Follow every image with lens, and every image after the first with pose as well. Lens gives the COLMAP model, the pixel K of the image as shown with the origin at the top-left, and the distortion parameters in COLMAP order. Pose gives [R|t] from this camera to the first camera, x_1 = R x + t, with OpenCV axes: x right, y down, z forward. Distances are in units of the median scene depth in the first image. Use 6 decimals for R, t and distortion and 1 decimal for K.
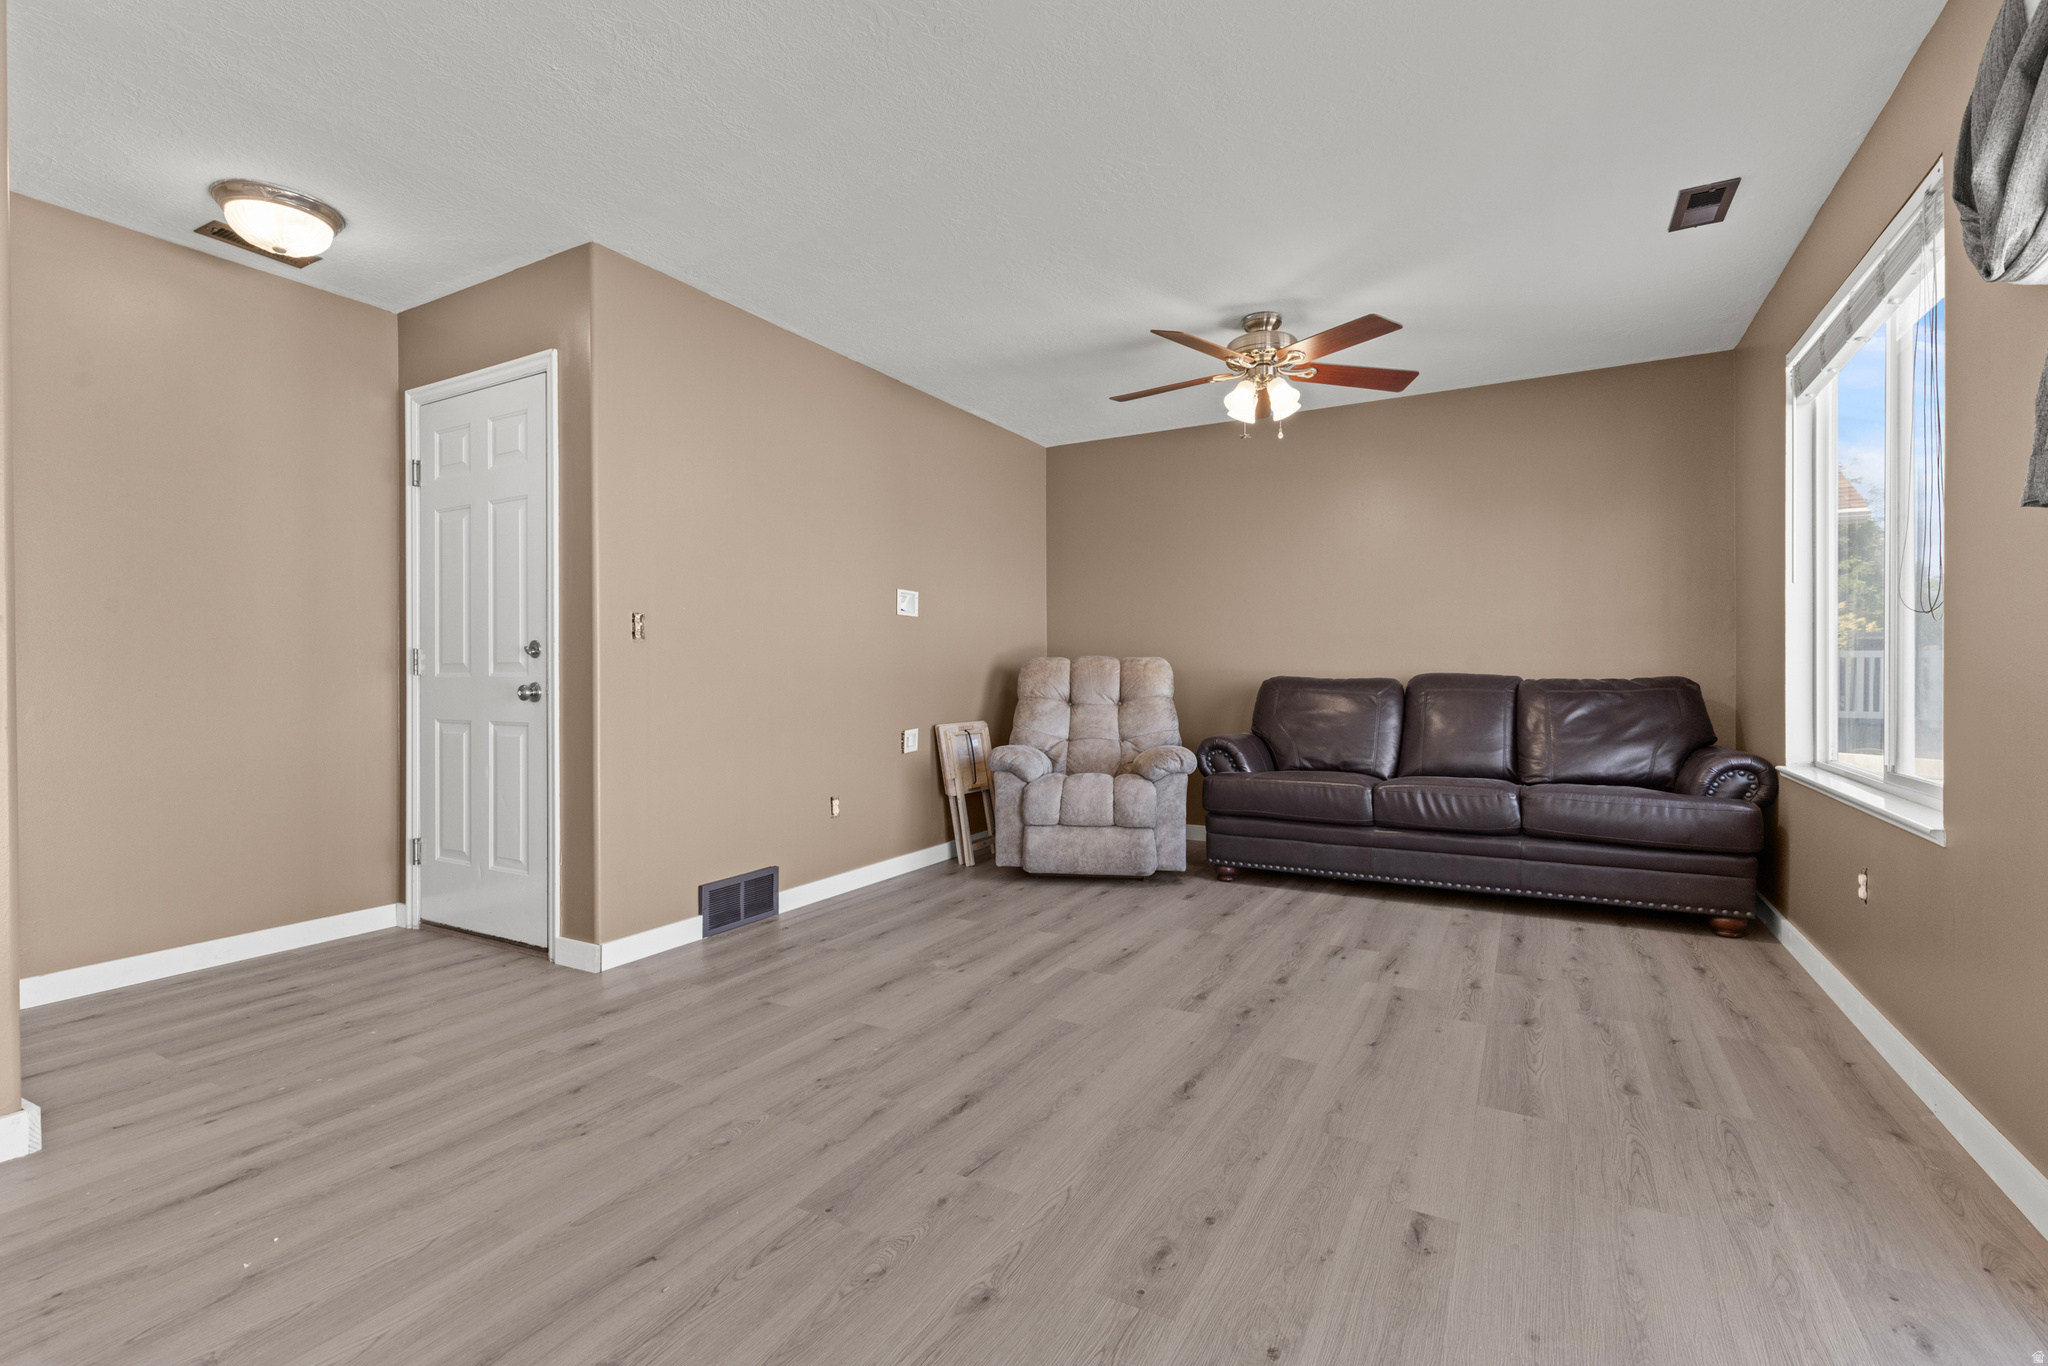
lens RADIAL K [[910.5, 0, 984.0], [0, 910.5, 675.0], [0, 0, 1]] dist [0.017683, -0.000124]
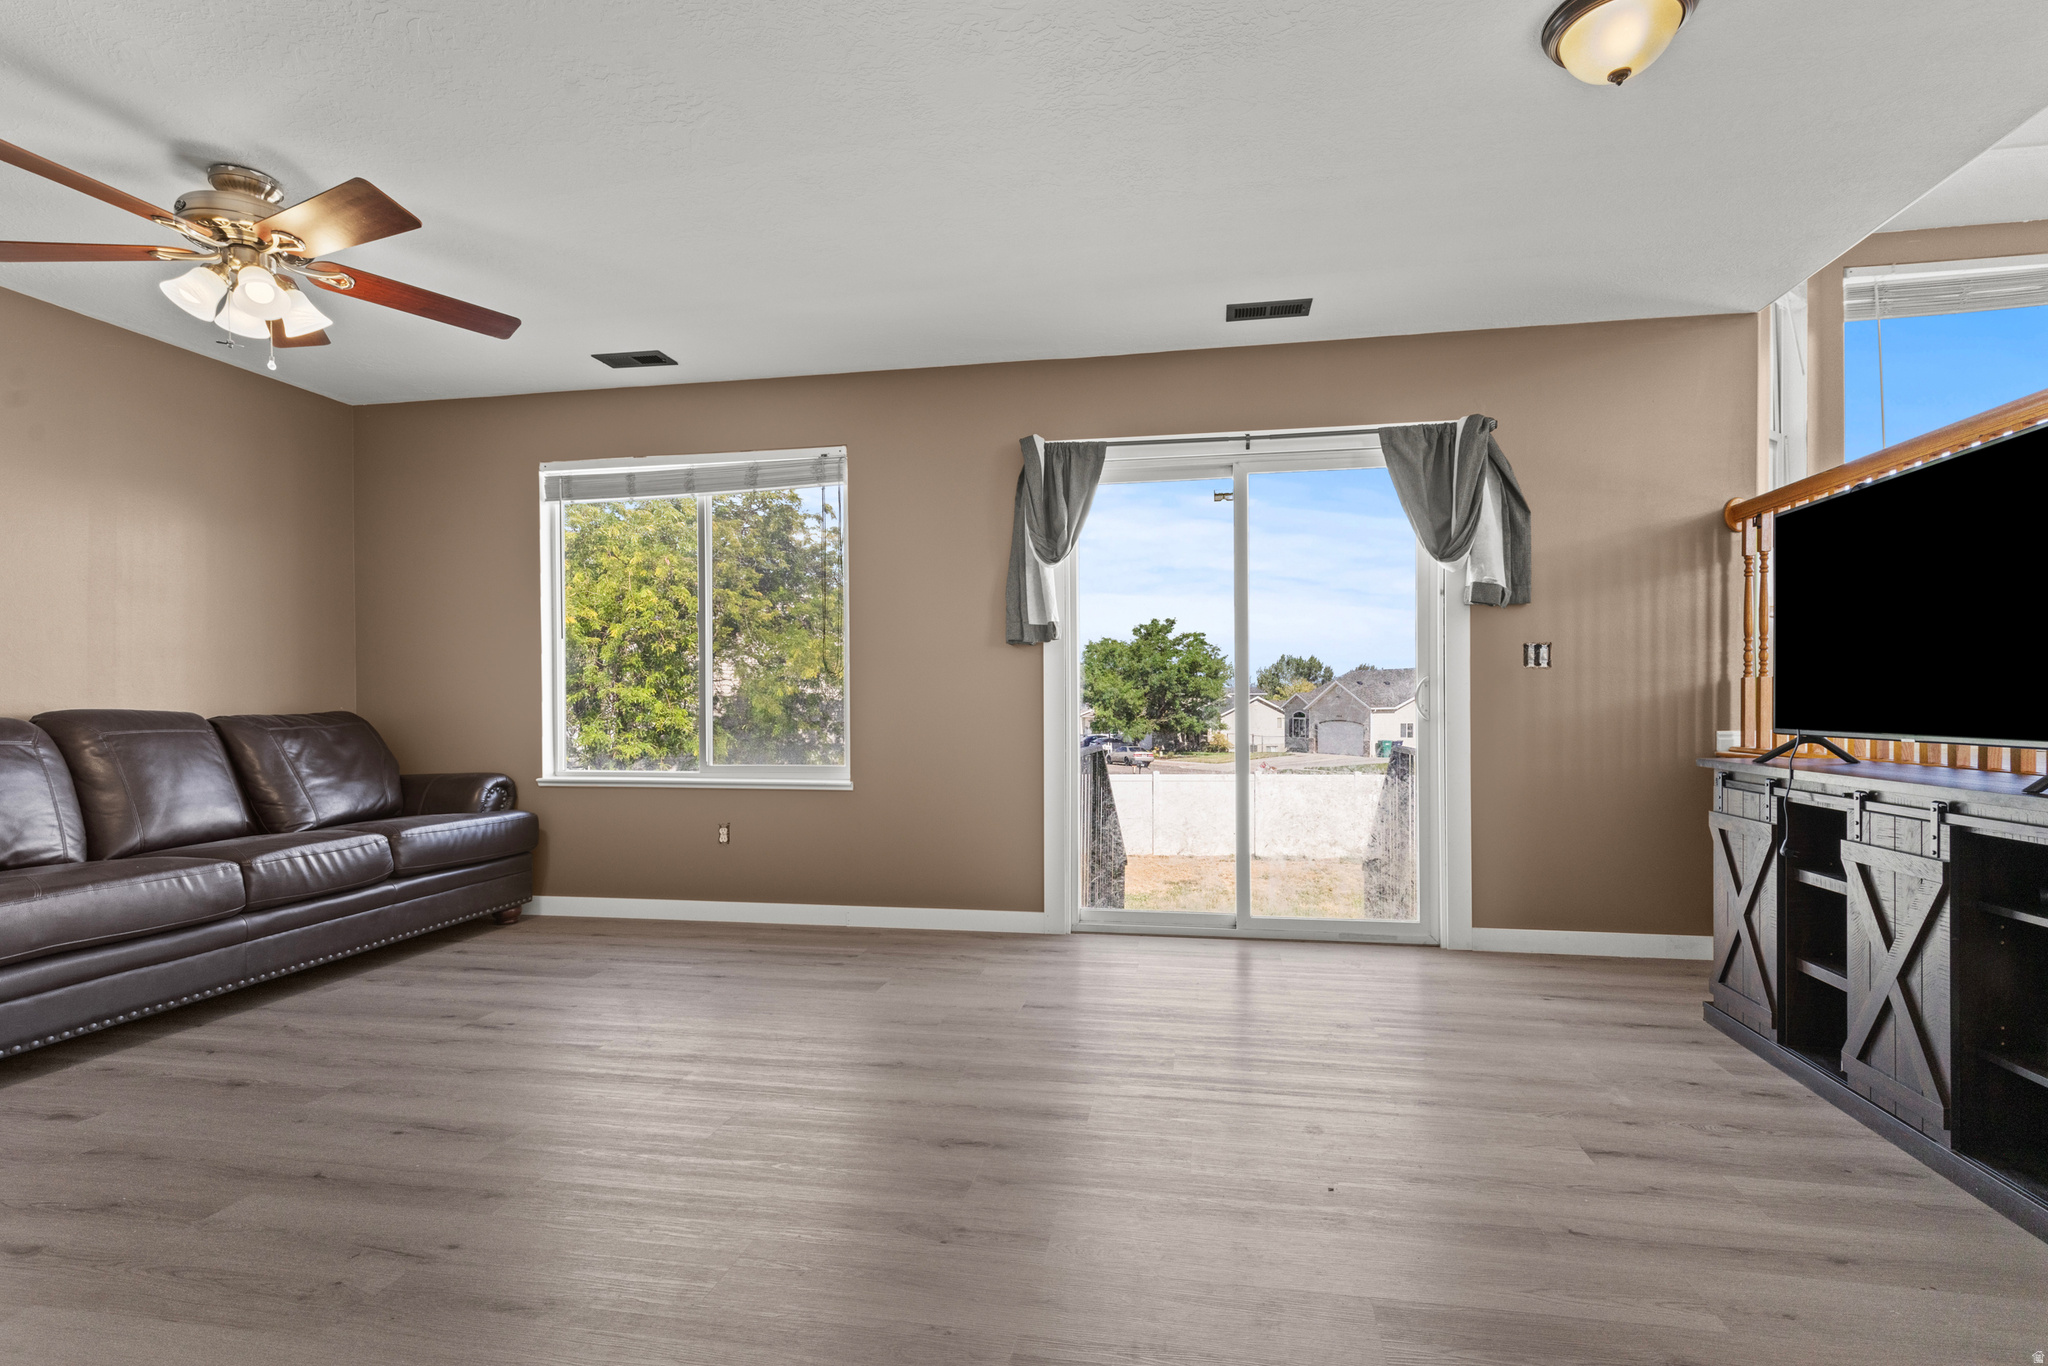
lens RADIAL K [[949.1, 0, 1051.0], [0, 949.1, 710.5], [0, 0, 1]] dist [0.000948, -0.000142]
pose [[-0.345724, -0.002327, 0.938333, -0.729564], [0.010726, 0.999922, 0.006432, 0.003591], [-0.938275, 0.012288, -0.345672, 0.917376]]
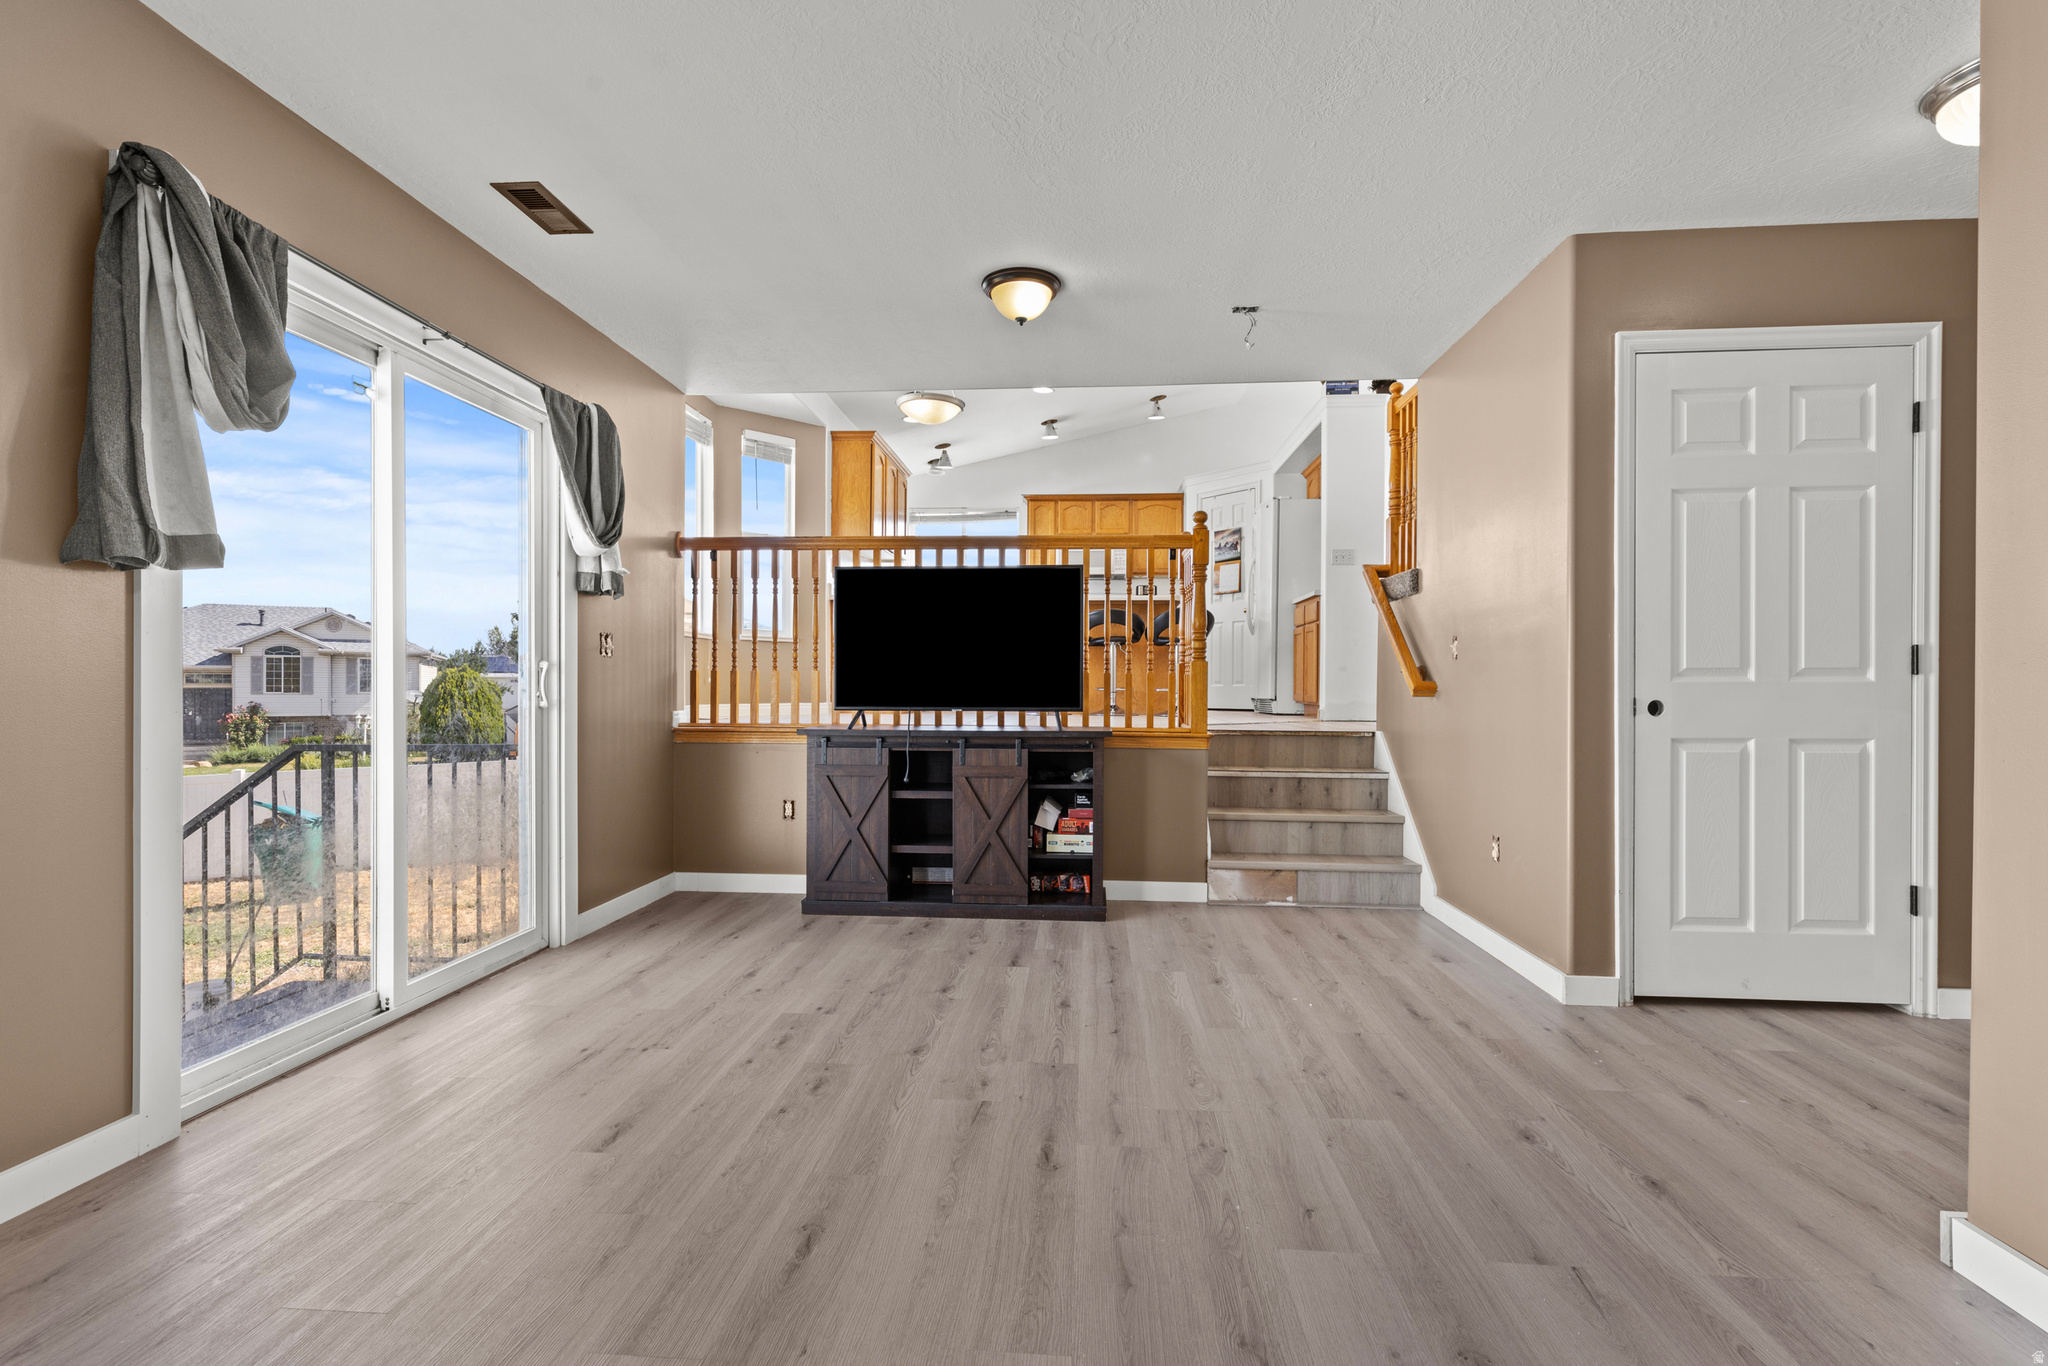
lens RADIAL K [[958.1, 0, 1013.5], [0, 958.1, 690.7], [0, 0, 1]] dist [0.000750, -0.000138]
pose [[-0.895291, 0.000507, -0.445482, 0.318617], [-0.003971, 0.999951, 0.009119, -0.004047], [0.445464, 0.009933, -0.895245, 1.344893]]
